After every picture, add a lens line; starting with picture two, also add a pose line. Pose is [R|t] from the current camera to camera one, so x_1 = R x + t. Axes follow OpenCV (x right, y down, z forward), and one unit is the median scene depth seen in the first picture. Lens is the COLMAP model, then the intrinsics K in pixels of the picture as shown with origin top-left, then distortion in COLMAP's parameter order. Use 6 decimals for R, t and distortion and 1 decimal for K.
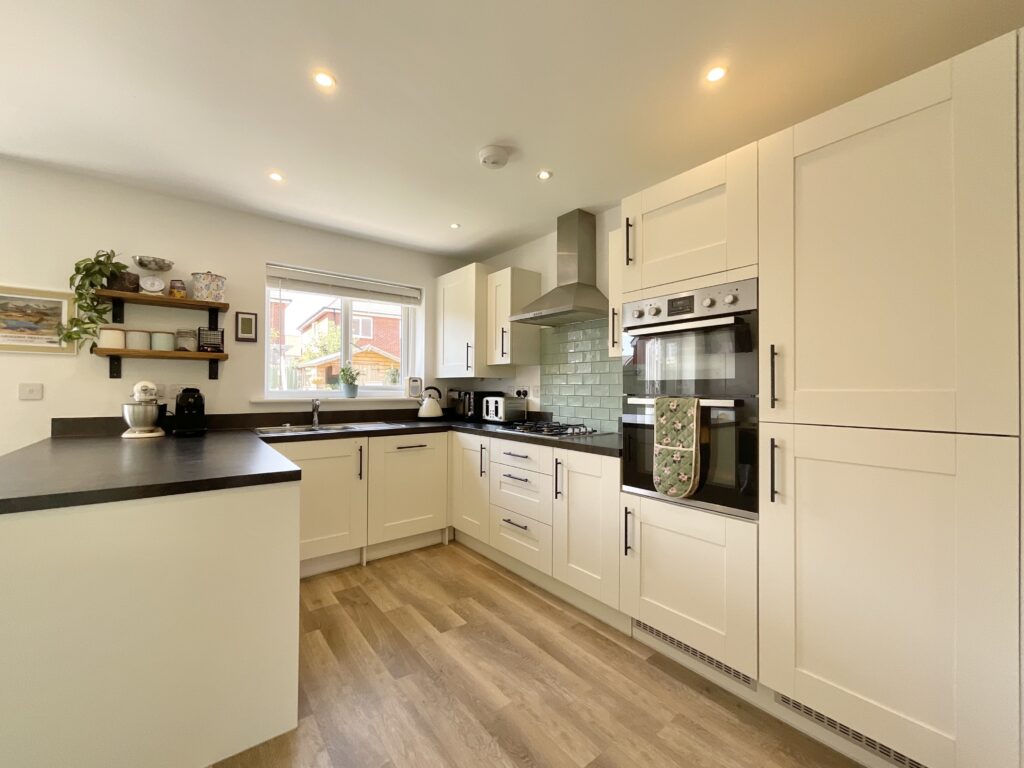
lens RADIAL K [[417.3, 0, 512.7], [0, 417.3, 385.3], [0, 0, 1]] dist [-0.000867, -0.000117]
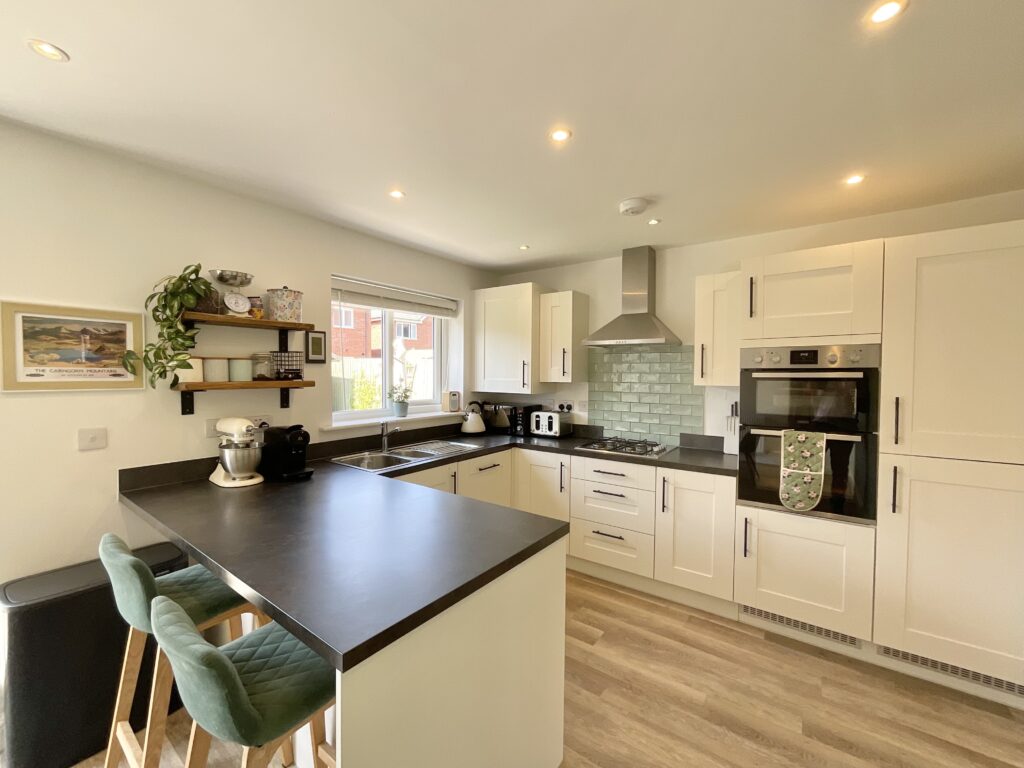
lens RADIAL K [[417.3, 0, 512.7], [0, 417.3, 385.3], [0, 0, 1]] dist [-0.000867, -0.000117]
pose [[0.962958, -0.009160, 0.269495, -0.531994], [-0.001797, 0.999183, 0.040382, -0.106769], [-0.269645, -0.039371, 0.962155, 0.023779]]
